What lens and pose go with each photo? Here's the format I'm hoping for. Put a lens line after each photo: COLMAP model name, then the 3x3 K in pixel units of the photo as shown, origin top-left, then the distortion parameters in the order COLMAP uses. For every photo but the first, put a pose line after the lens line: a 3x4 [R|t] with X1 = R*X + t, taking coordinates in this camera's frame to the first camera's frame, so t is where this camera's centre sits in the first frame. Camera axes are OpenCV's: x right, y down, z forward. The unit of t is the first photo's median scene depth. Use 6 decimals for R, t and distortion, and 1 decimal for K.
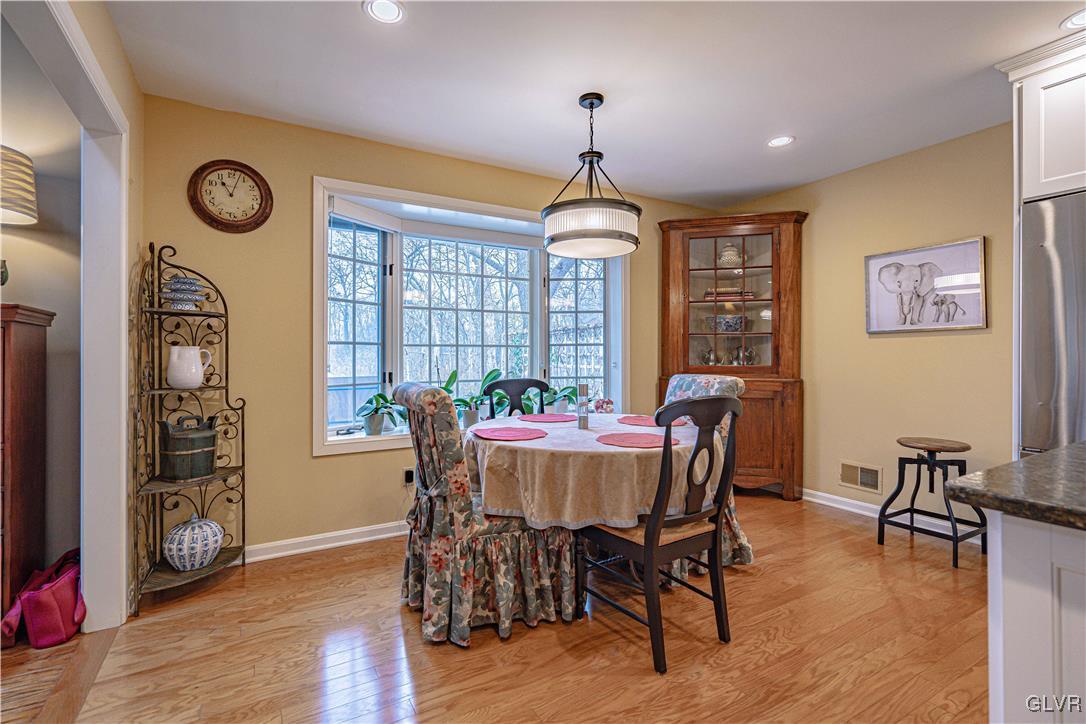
lens RADIAL K [[493.9, 0, 537.9], [0, 493.9, 361.3], [0, 0, 1]] dist [-0.002619, 0.000215]
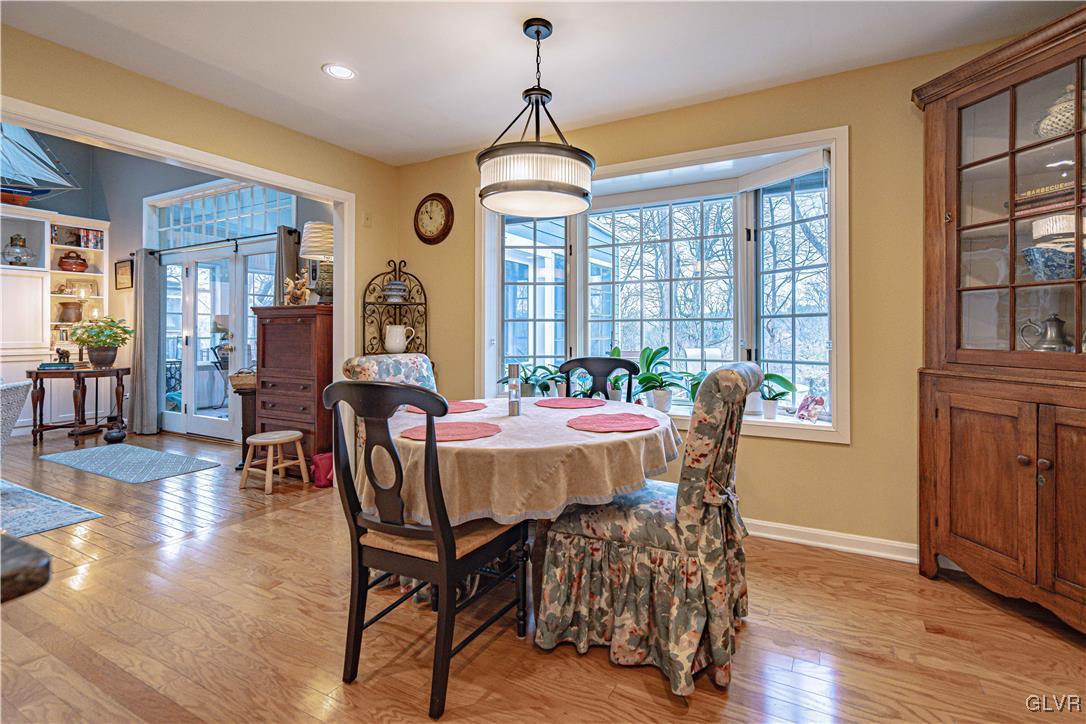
lens RADIAL K [[533.7, 0, 545.9], [0, 533.7, 331.6], [0, 0, 1]] dist [-0.002318, 0.000367]
pose [[0.510065, 0.002724, -0.860131, 0.806513], [-0.007854, 0.999968, -0.001491, -0.010754], [0.860100, 0.007516, 0.510070, 0.468305]]
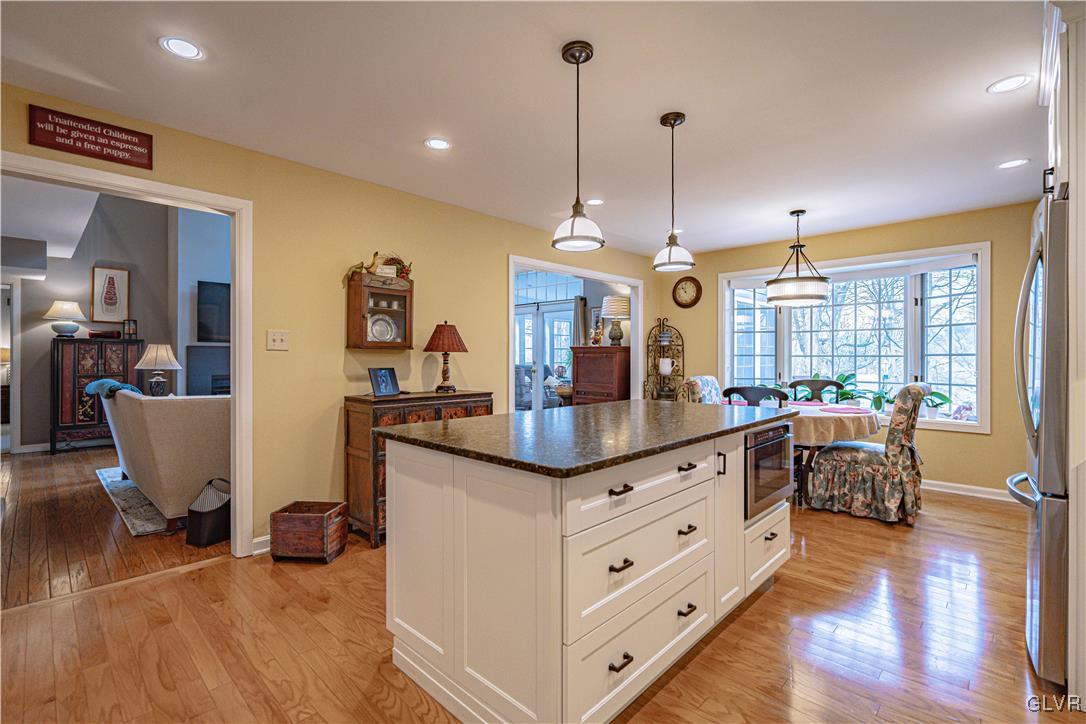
lens RADIAL K [[493.9, 0, 534.7], [0, 493.9, 357.6], [0, 0, 1]] dist [-0.002619, 0.000215]
pose [[0.264138, 0.007334, -0.964457, 1.316542], [-0.011592, 0.999923, 0.004429, -0.032278], [0.964415, 0.010010, 0.264202, -0.267304]]
